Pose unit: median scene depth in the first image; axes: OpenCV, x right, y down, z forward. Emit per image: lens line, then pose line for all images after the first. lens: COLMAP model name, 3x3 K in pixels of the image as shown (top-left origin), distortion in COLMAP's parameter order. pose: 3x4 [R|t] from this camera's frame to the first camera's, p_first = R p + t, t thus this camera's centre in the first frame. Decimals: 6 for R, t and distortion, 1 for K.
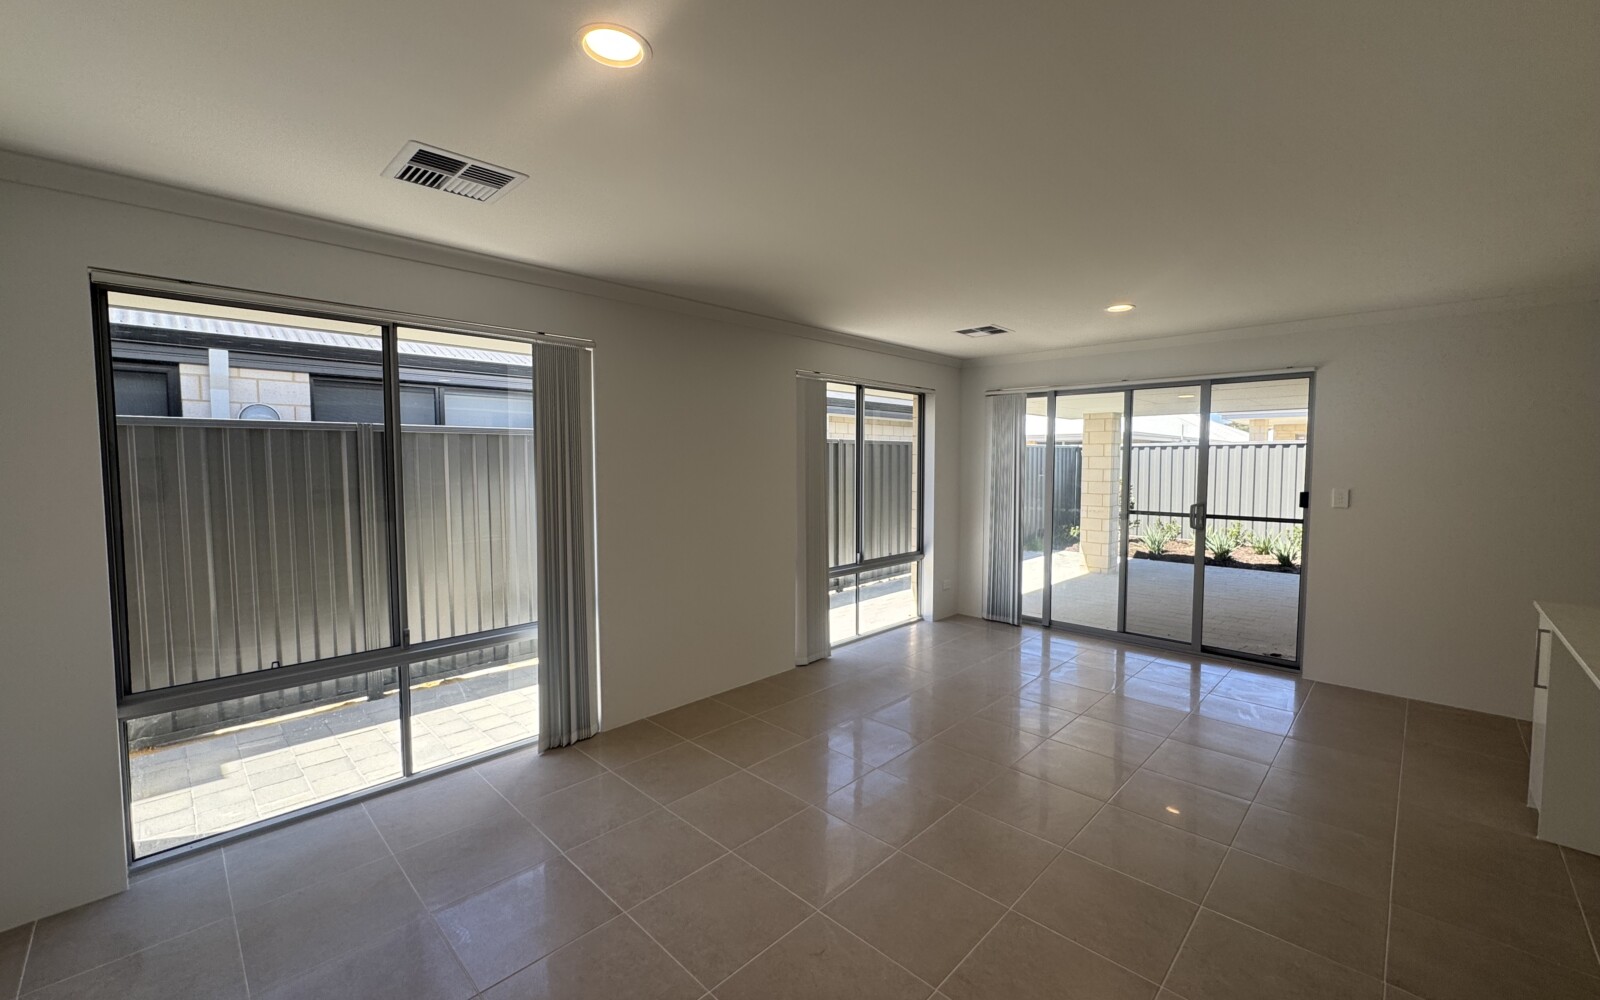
lens RADIAL K [[637.7, 0, 800.1], [0, 637.7, 501.9], [0, 0, 1]] dist [-0.004090, 0.000386]
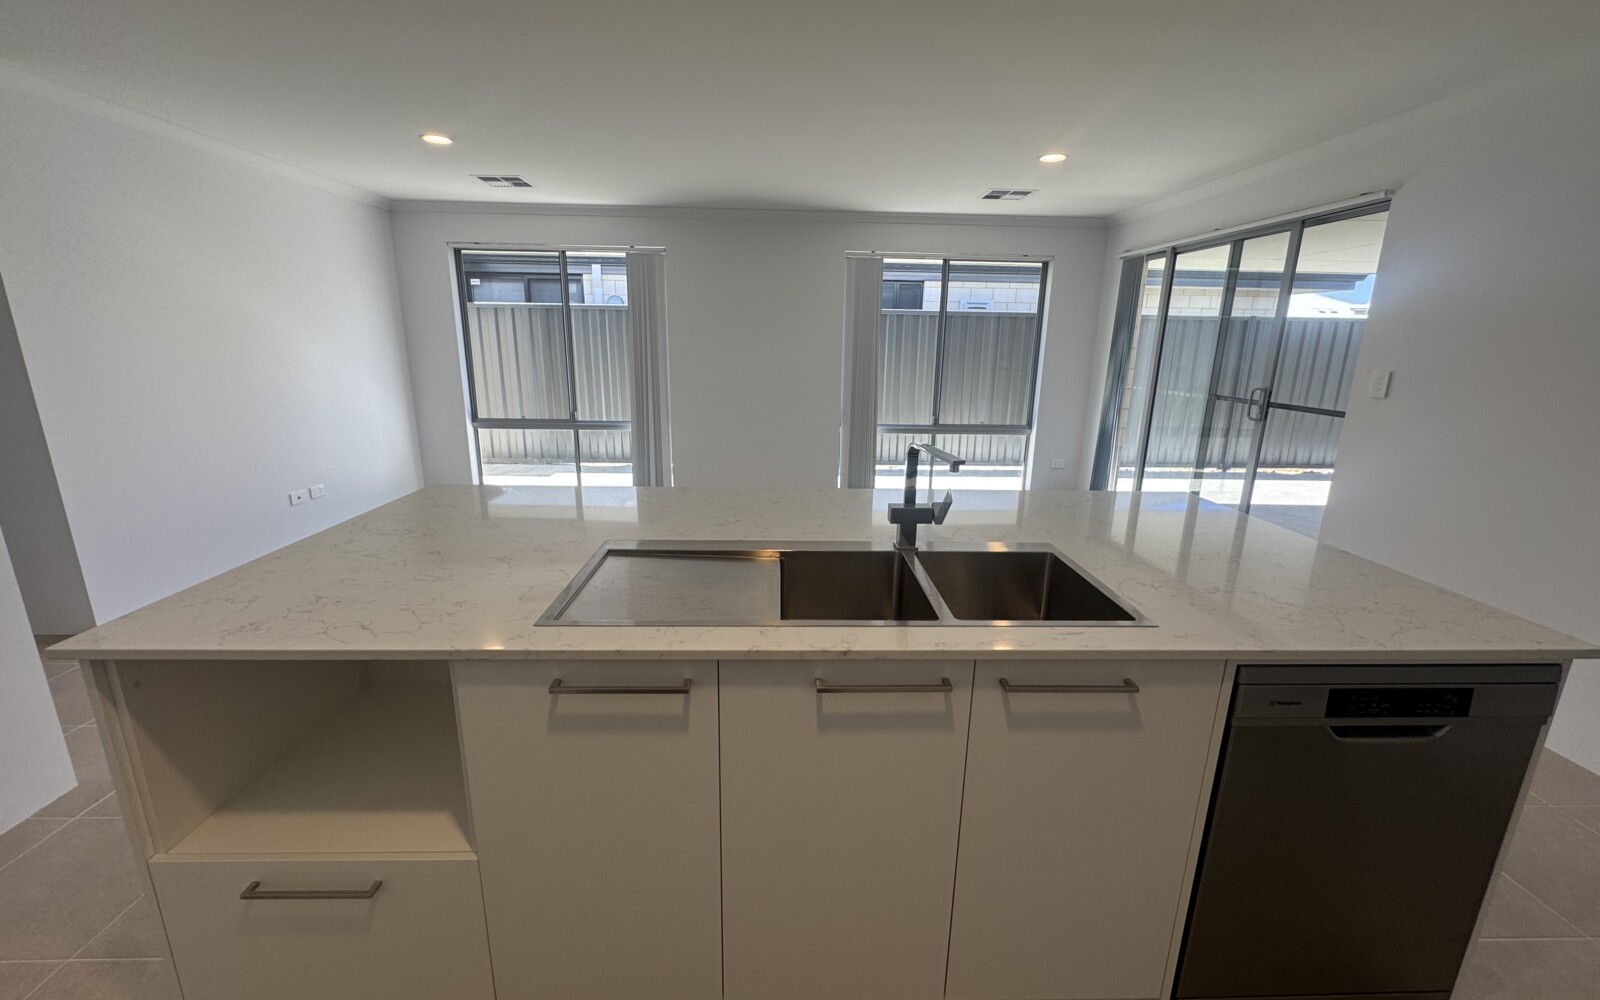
lens RADIAL K [[637.7, 0, 808.4], [0, 637.7, 491.7], [0, 0, 1]] dist [-0.004090, 0.000386]
pose [[0.728021, 0.173457, -0.663249, 0.762277], [-0.063844, 0.980412, 0.186325, 0.017901], [0.682576, -0.093304, 0.724834, 0.025883]]
